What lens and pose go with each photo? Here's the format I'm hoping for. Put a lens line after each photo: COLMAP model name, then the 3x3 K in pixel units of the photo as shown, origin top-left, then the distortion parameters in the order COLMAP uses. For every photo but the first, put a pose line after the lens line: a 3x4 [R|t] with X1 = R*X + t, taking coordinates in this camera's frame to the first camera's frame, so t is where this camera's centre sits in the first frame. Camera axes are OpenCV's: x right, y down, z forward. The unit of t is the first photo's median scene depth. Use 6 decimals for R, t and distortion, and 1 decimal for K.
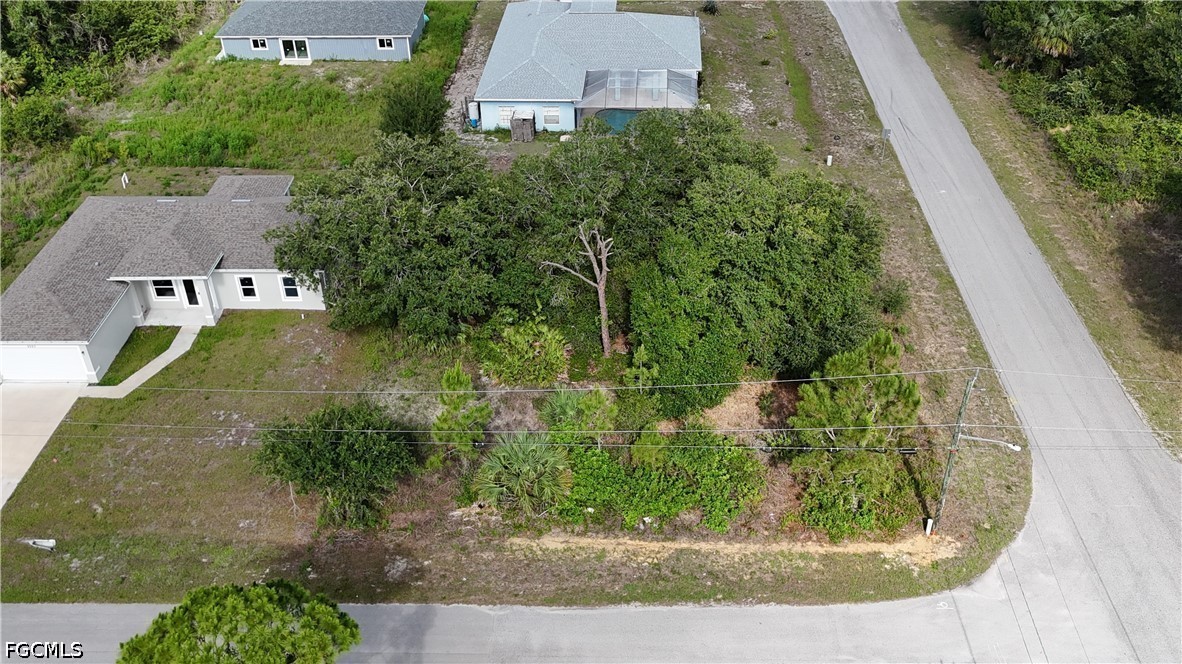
lens RADIAL K [[1096.5, 0, 591.0], [0, 1096.5, 332.0], [0, 0, 1]] dist [0.099956, -0.156287]
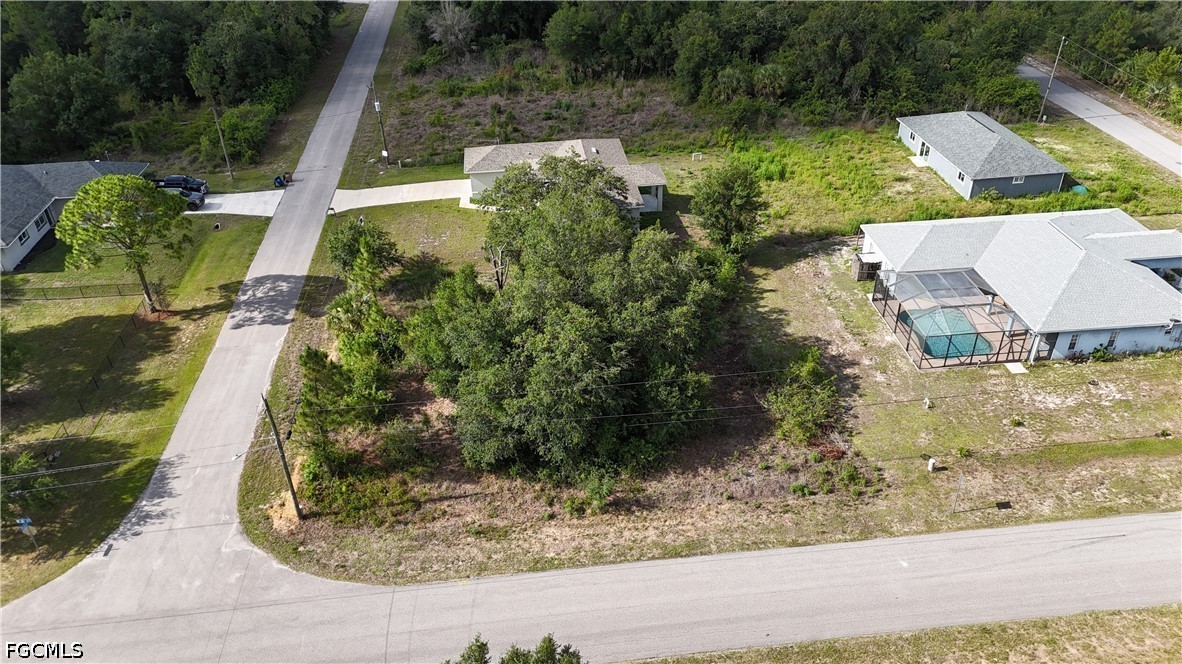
lens RADIAL K [[869.2, 0, 591.0], [0, 869.2, 332.0], [0, 0, 1]] dist [0.074006, -0.071687]
pose [[0.136036, 0.549404, -0.824409, 1.074245], [-0.543193, 0.737276, 0.401704, -0.569238], [0.828514, 0.393167, 0.398729, 0.787468]]
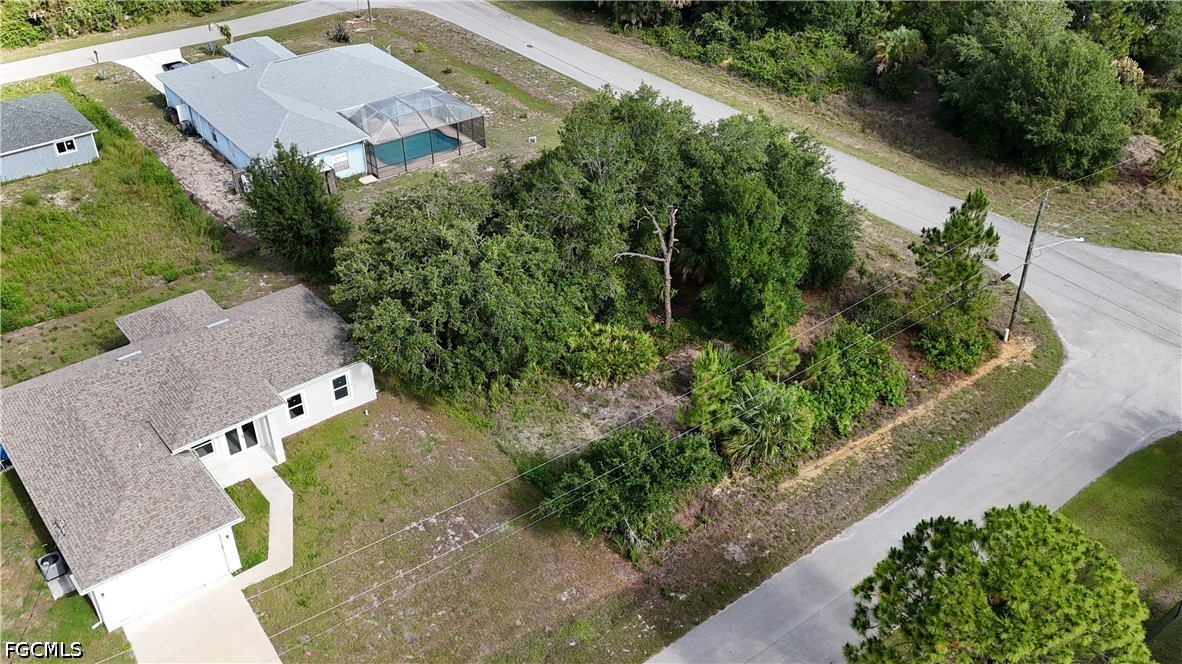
lens RADIAL K [[1096.5, 0, 591.0], [0, 1096.5, 332.0], [0, 0, 1]] dist [0.099956, -0.156287]
pose [[0.767101, -0.348960, 0.538315, -0.733289], [0.364935, 0.927485, 0.081204, -0.102124], [-0.527617, 0.134158, 0.838822, 0.189357]]
